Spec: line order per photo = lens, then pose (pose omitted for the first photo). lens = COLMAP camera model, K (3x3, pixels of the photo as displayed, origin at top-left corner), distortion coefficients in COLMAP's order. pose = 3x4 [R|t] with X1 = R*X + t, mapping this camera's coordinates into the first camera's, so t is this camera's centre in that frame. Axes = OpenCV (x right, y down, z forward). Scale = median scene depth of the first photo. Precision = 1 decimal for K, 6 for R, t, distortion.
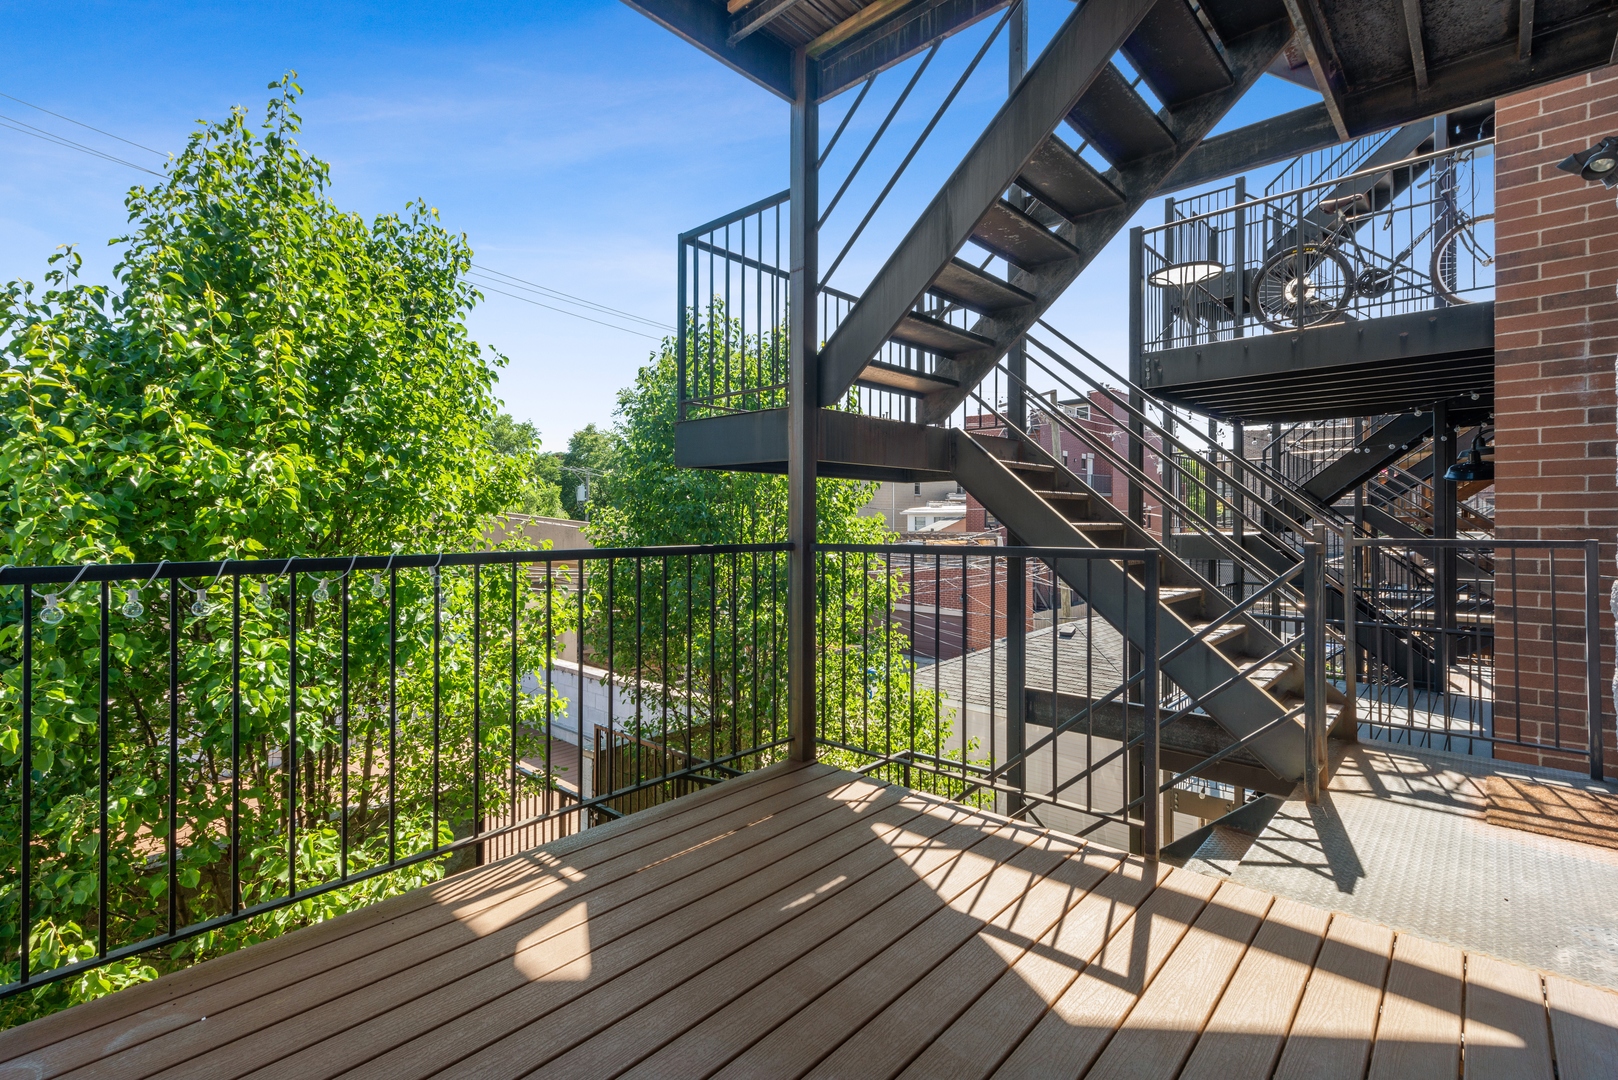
lens RADIAL K [[691.7, 0, 808.4], [0, 691.7, 533.4], [0, 0, 1]] dist [-0.004558, -0.000312]
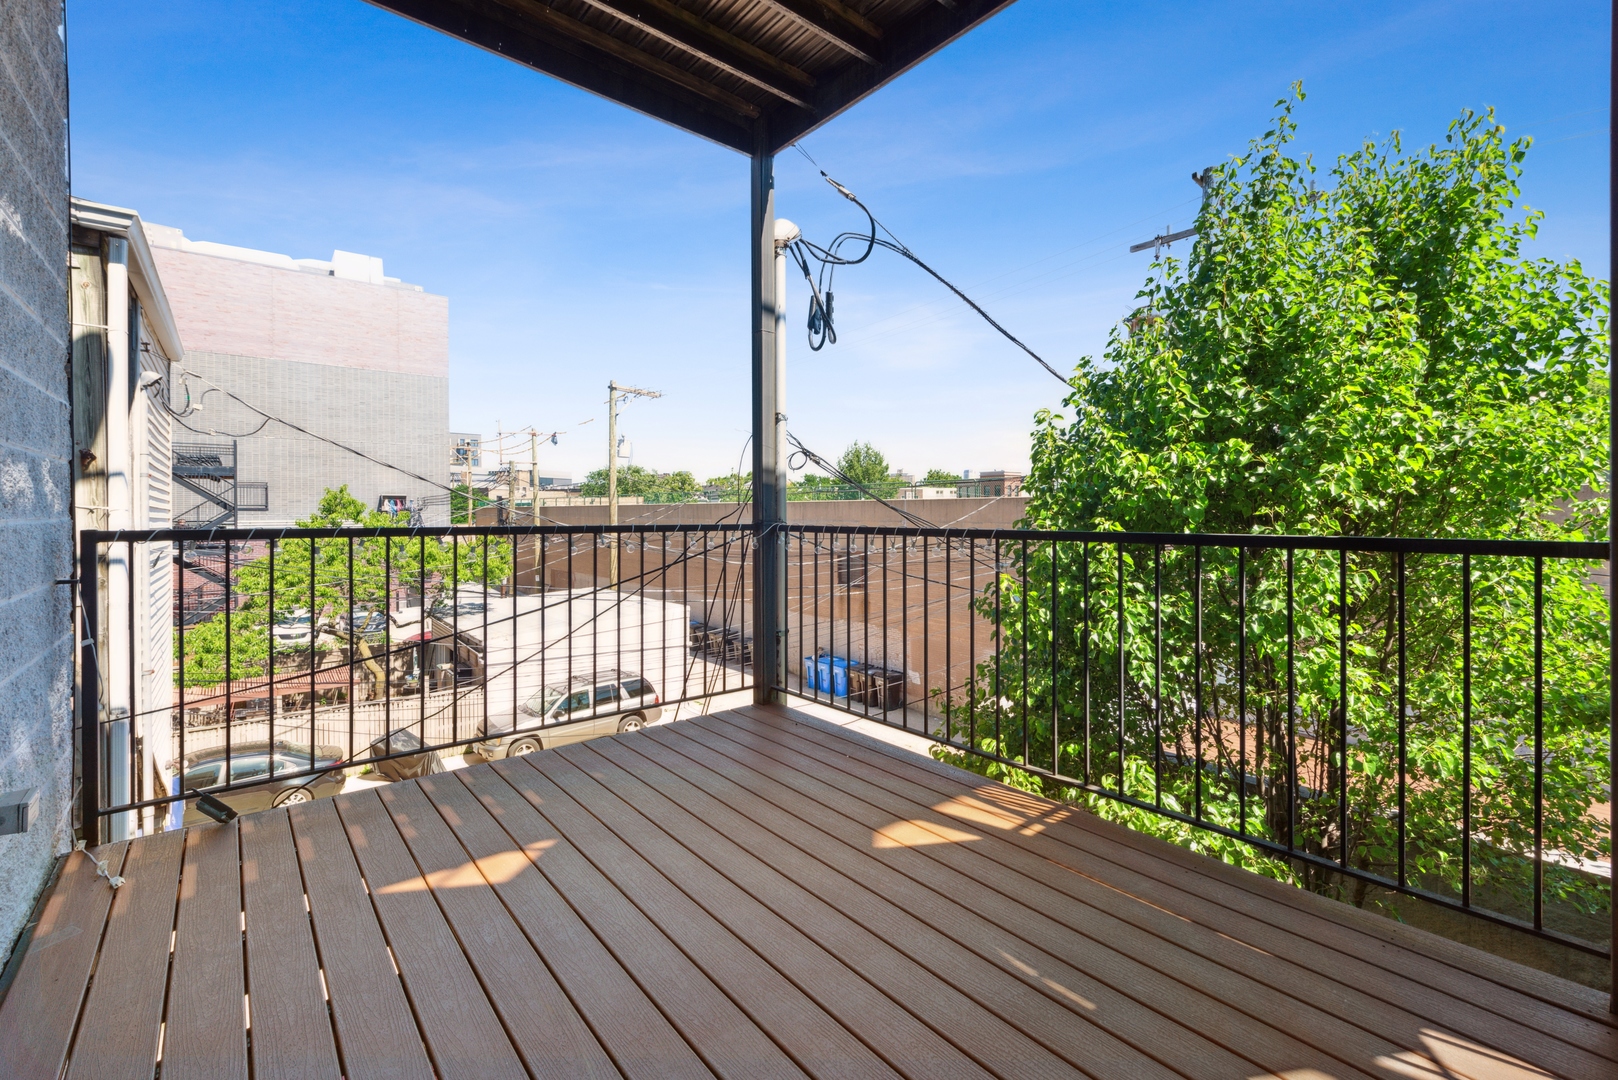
lens RADIAL K [[691.7, 0, 807.5], [0, 691.7, 525.0], [0, 0, 1]] dist [-0.004558, -0.000312]
pose [[-0.144047, 0.008605, -0.989533, 0.788609], [-0.002199, 0.999957, 0.009016, 0.020584], [0.989568, 0.003475, -0.144022, 0.855488]]
